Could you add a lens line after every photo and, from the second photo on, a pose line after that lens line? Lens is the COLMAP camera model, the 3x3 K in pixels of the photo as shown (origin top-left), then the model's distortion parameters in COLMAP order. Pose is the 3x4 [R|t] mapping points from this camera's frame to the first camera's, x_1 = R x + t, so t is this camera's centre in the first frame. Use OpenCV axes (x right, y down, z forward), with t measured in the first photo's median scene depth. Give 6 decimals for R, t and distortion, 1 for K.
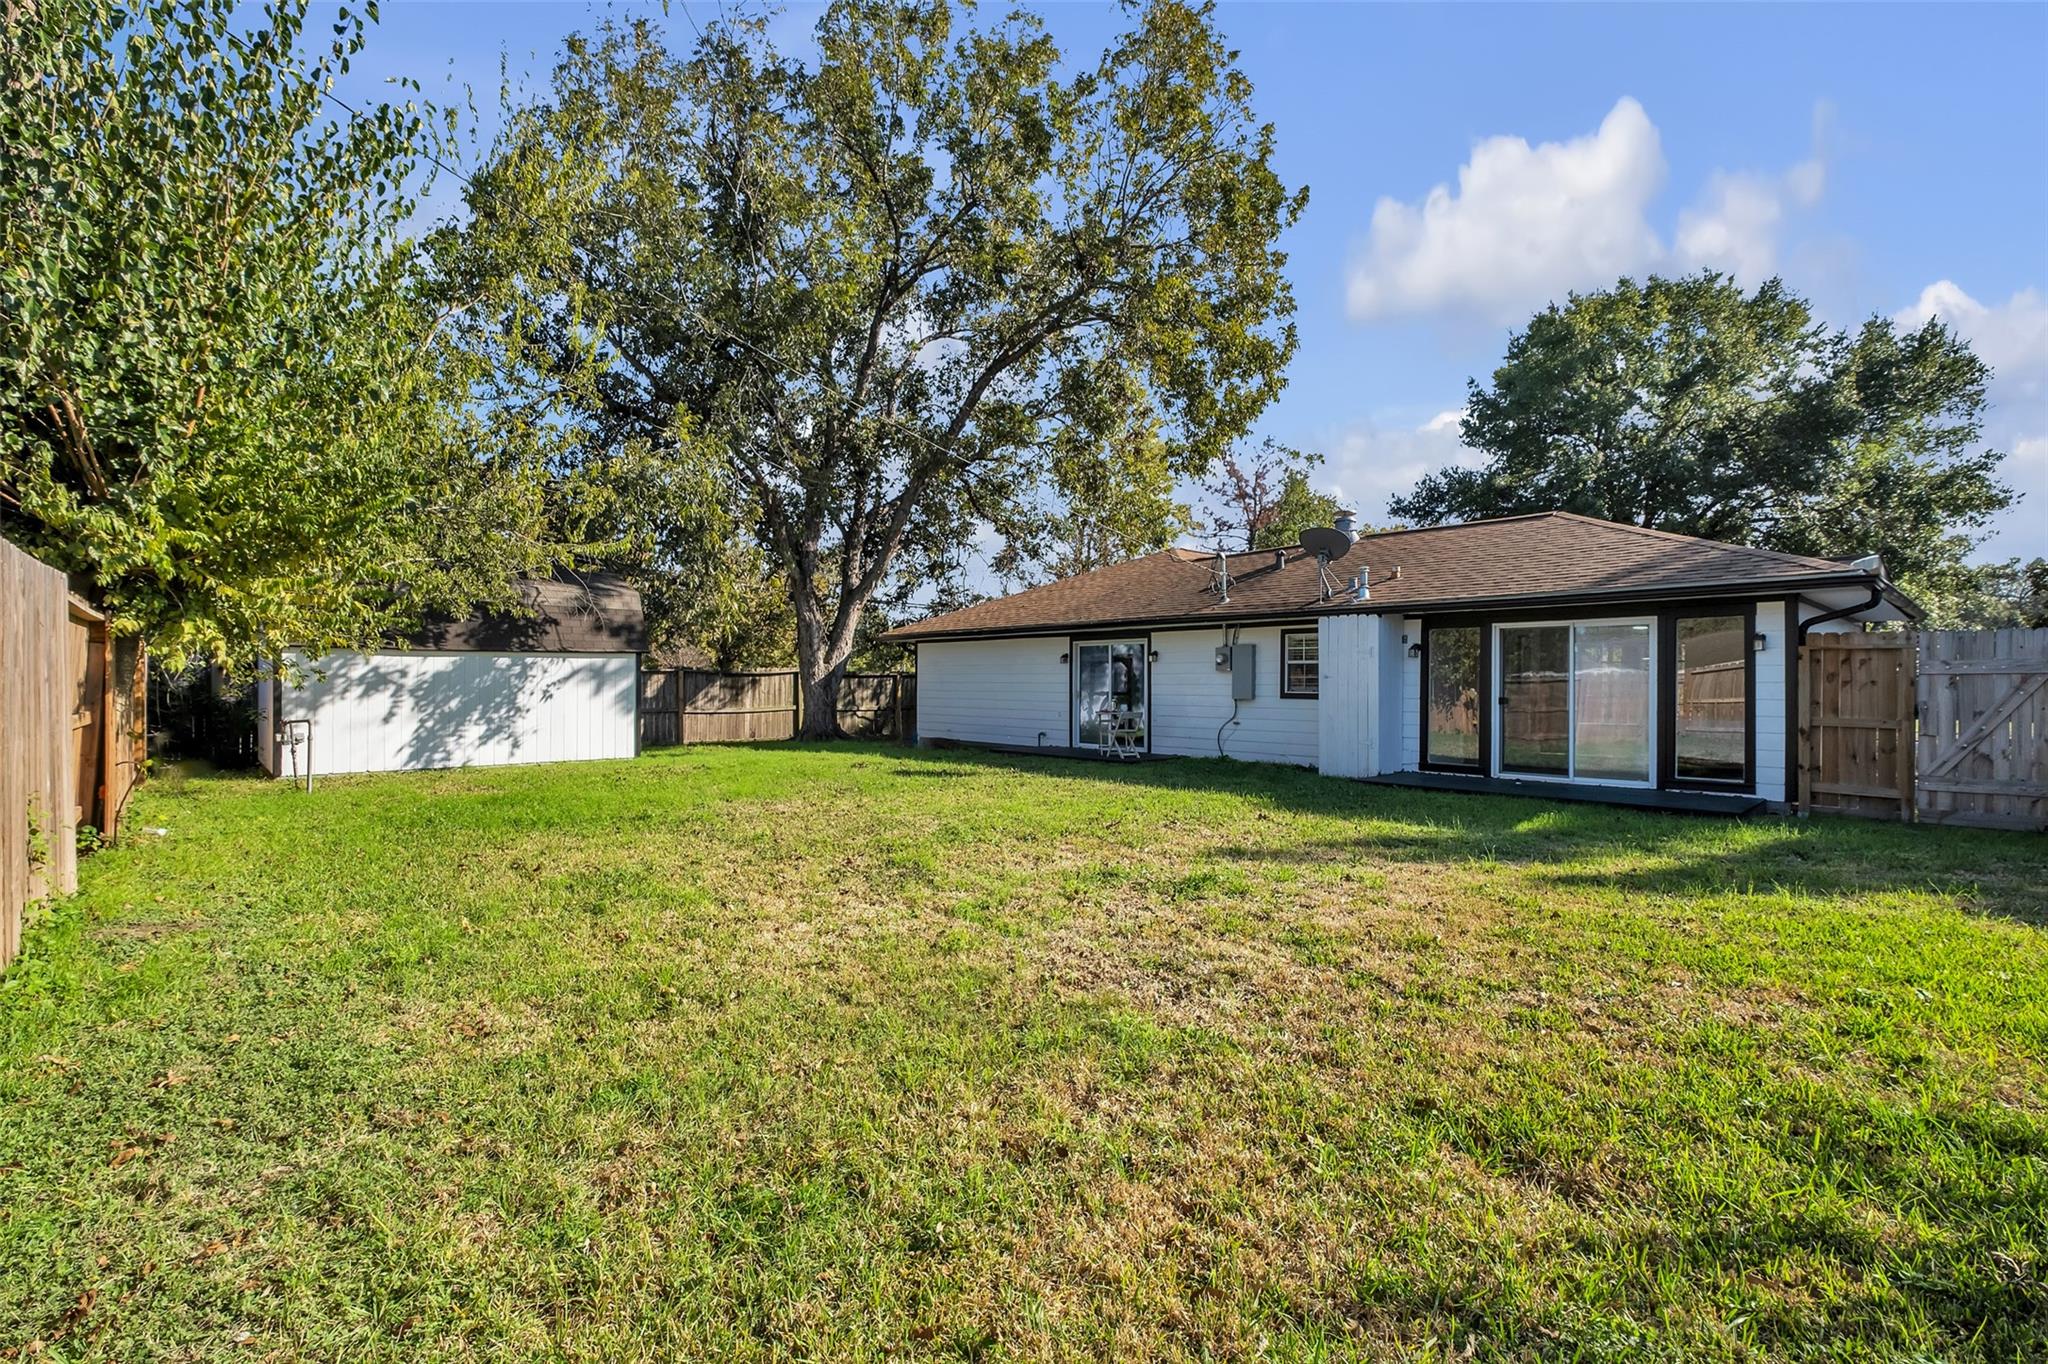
lens RADIAL K [[929.2, 0, 1008.1], [0, 929.2, 658.7], [0, 0, 1]] dist [0.000205, -0.000100]
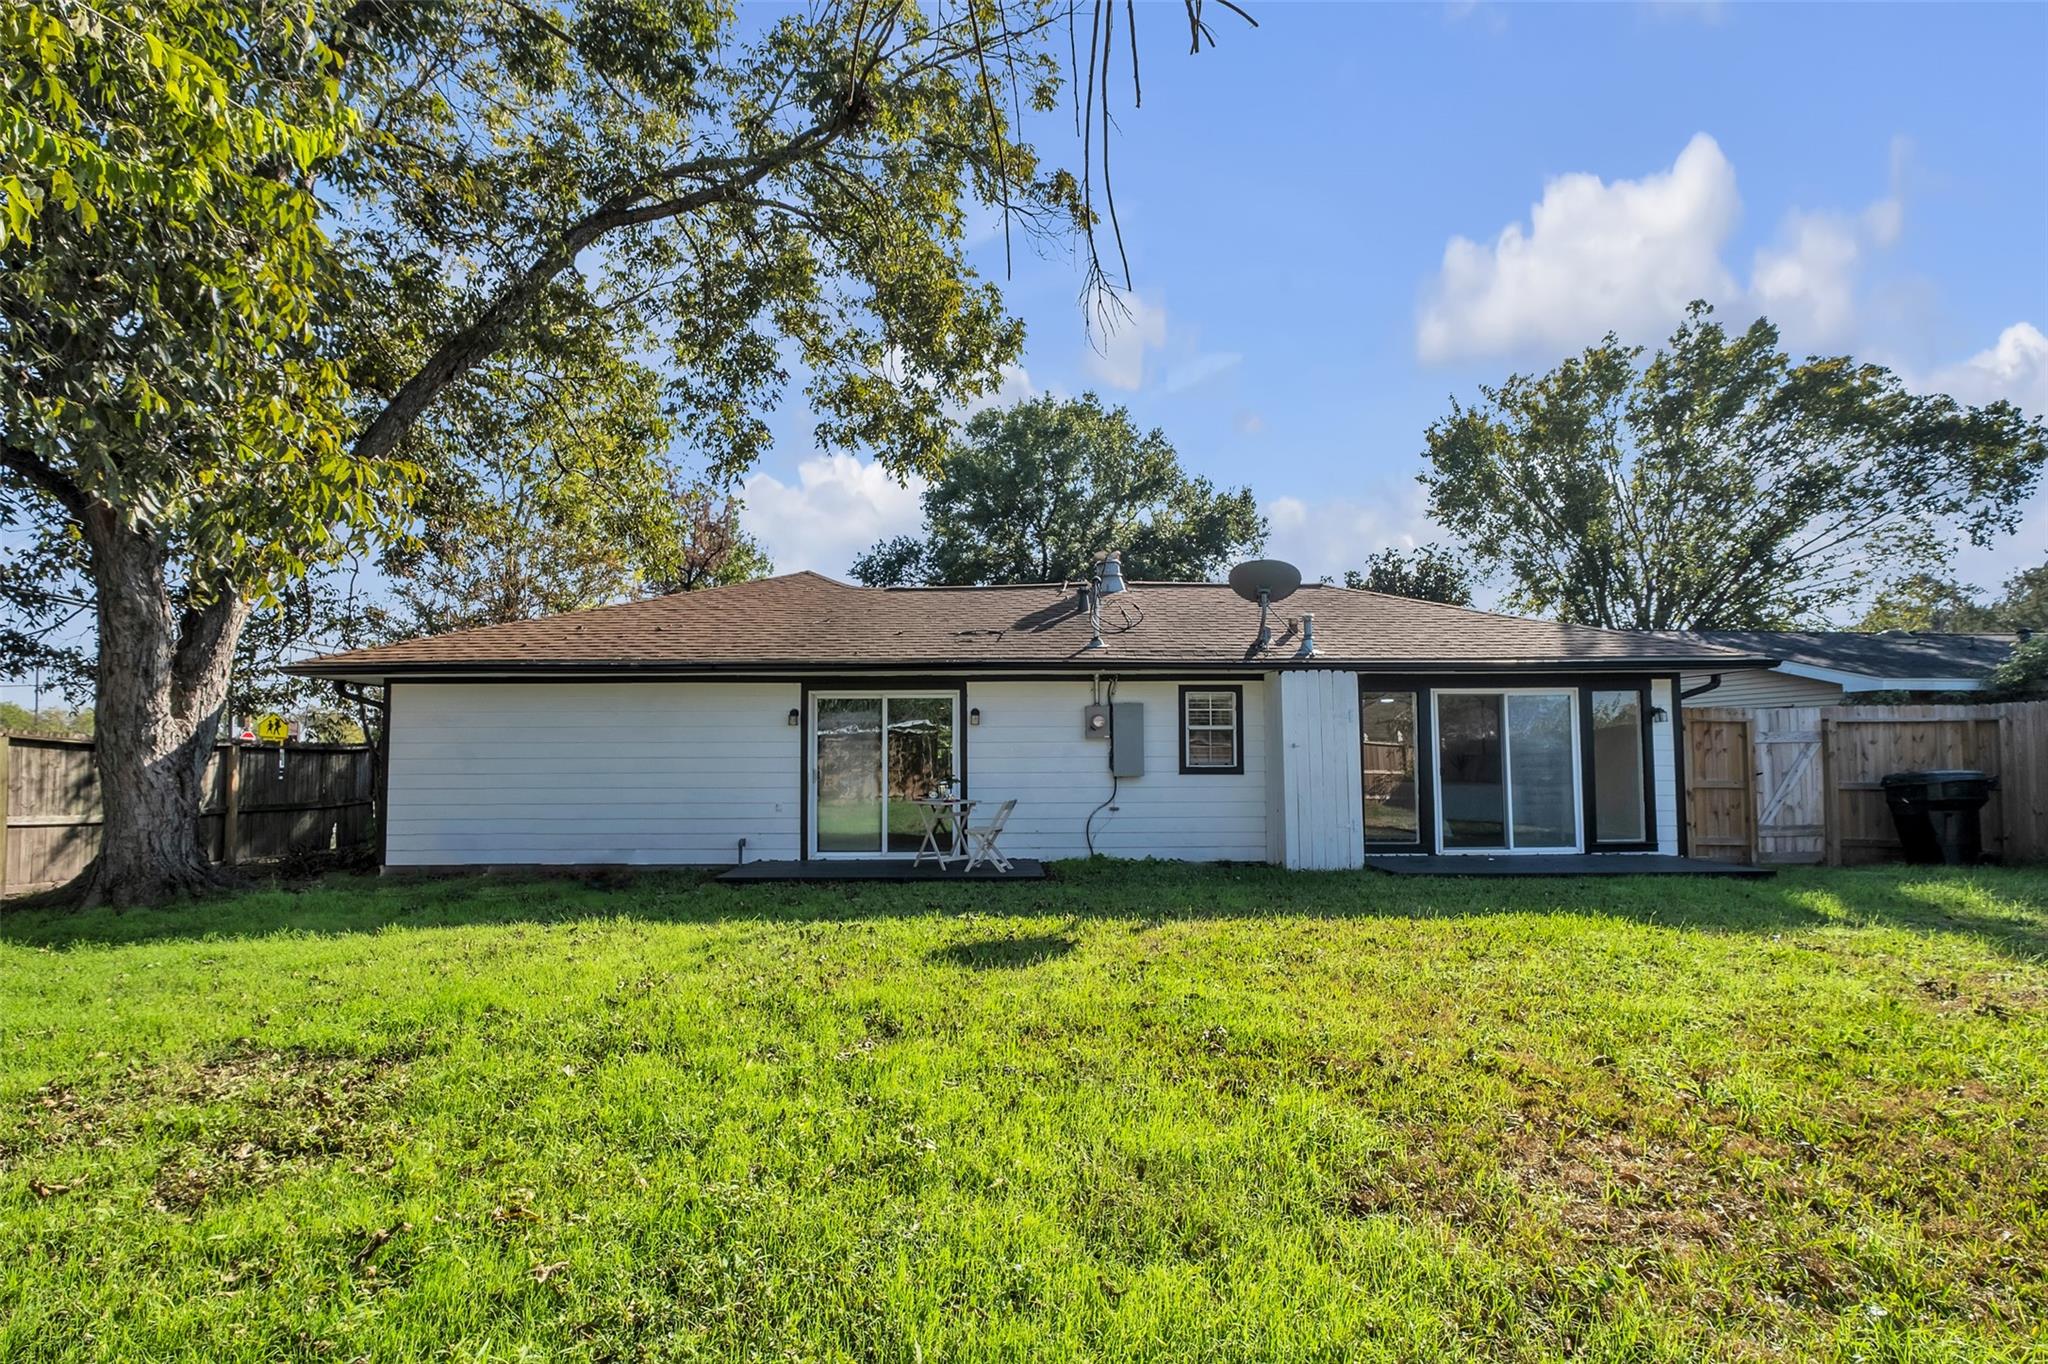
lens RADIAL K [[929.2, 0, 1008.1], [0, 929.2, 658.7], [0, 0, 1]] dist [0.000205, -0.000100]
pose [[0.659283, 0.067699, 0.748841, -0.381279], [-0.012271, 0.996774, -0.079310, 0.009888], [-0.751795, 0.043098, 0.657987, 0.579310]]
